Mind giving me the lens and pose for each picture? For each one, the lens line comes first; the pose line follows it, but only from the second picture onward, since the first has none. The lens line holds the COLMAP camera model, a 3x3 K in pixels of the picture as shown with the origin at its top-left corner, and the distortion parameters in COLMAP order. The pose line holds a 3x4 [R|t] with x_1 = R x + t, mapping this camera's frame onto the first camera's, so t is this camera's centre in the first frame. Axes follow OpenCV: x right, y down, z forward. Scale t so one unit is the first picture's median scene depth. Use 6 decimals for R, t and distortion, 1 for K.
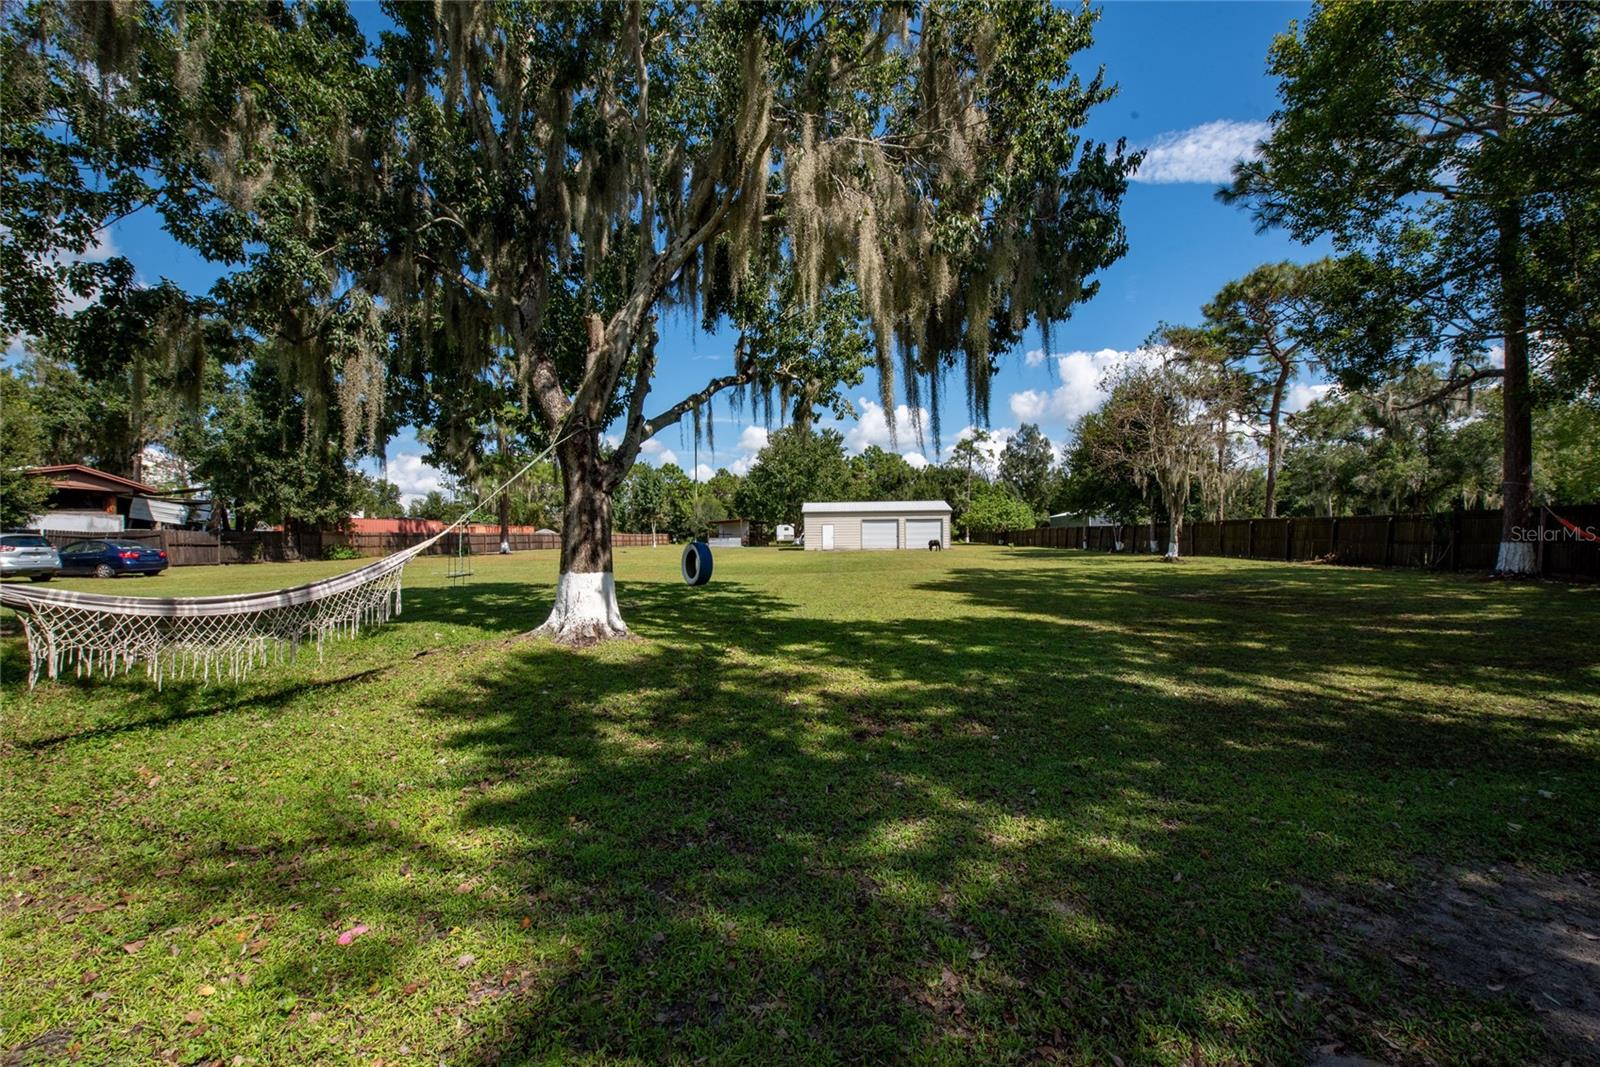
lens RADIAL K [[626.8, 0, 806.0], [0, 626.8, 541.7], [0, 0, 1]] dist [-0.022354, -0.000510]
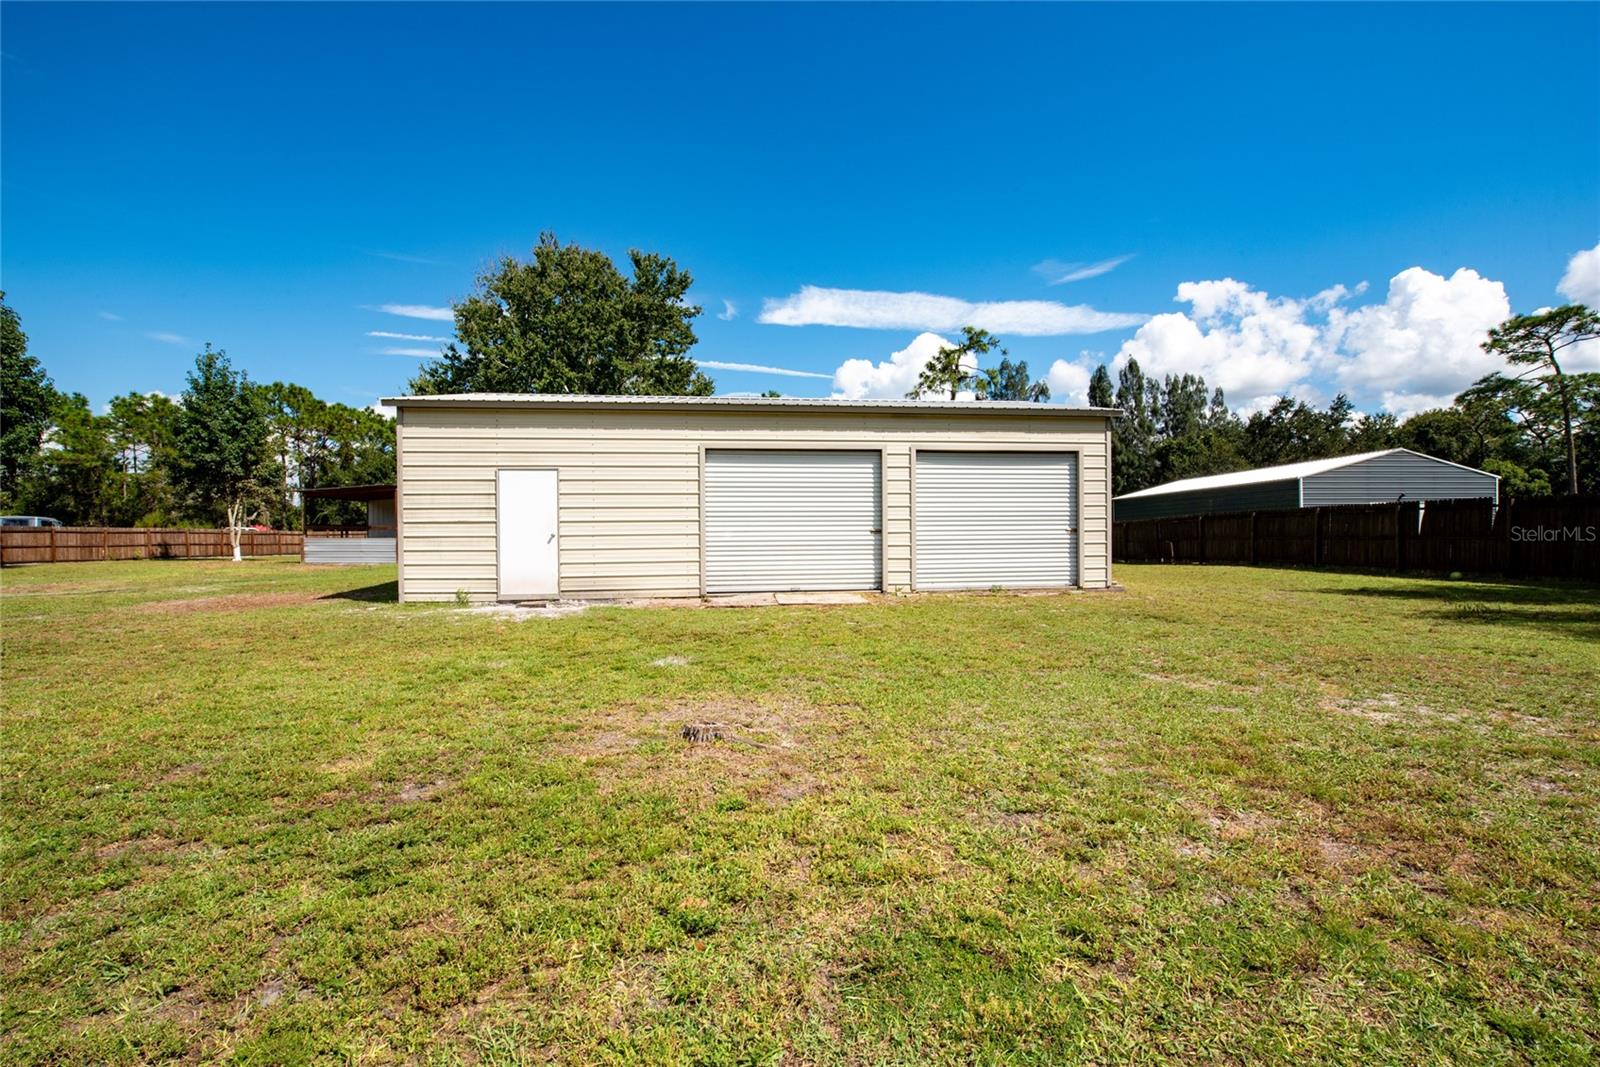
lens RADIAL K [[626.8, 0, 806.0], [0, 626.8, 541.7], [0, 0, 1]] dist [-0.022354, -0.000510]
pose [[0.986192, -0.003188, 0.165574, 0.166383], [0.004075, 0.999979, -0.005016, -0.006166], [-0.165554, 0.005622, 0.986185, 1.496255]]
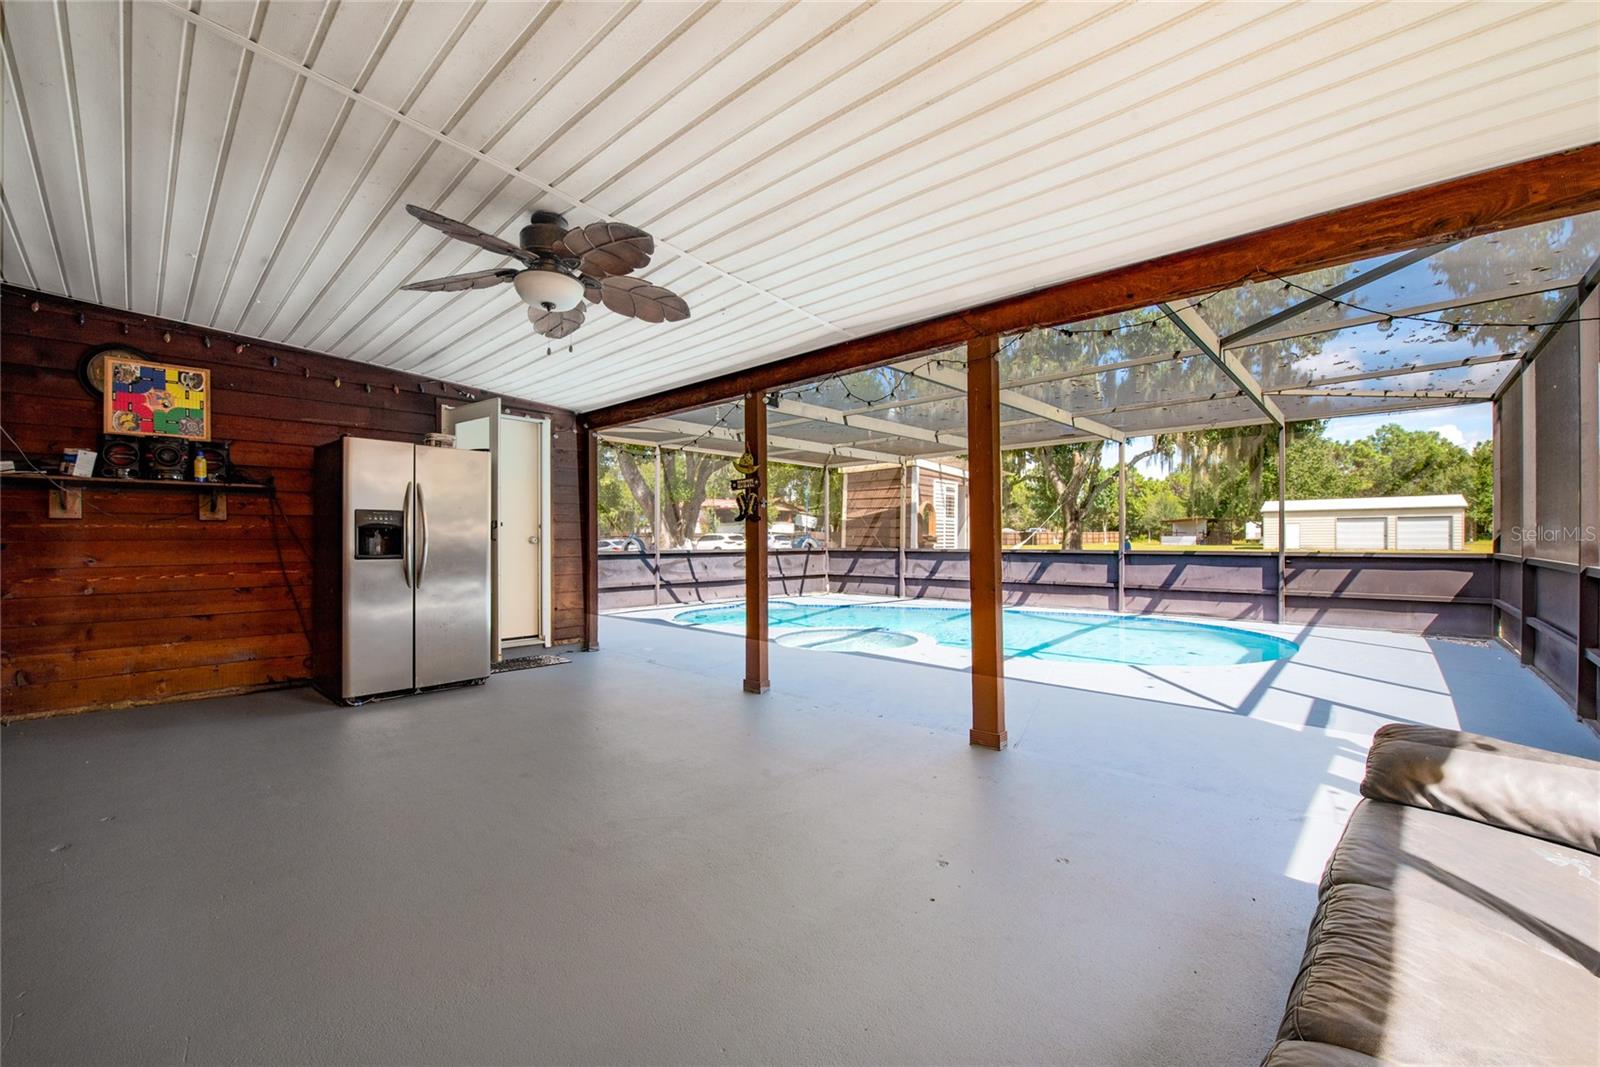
lens RADIAL K [[626.8, 0, 806.0], [0, 626.8, 541.7], [0, 0, 1]] dist [-0.022354, -0.000510]
pose [[0.773215, 0.010186, -0.634063, 0.113856], [-0.006701, 0.999946, 0.007893, -0.003690], [0.634109, -0.001854, 0.773241, -0.444973]]
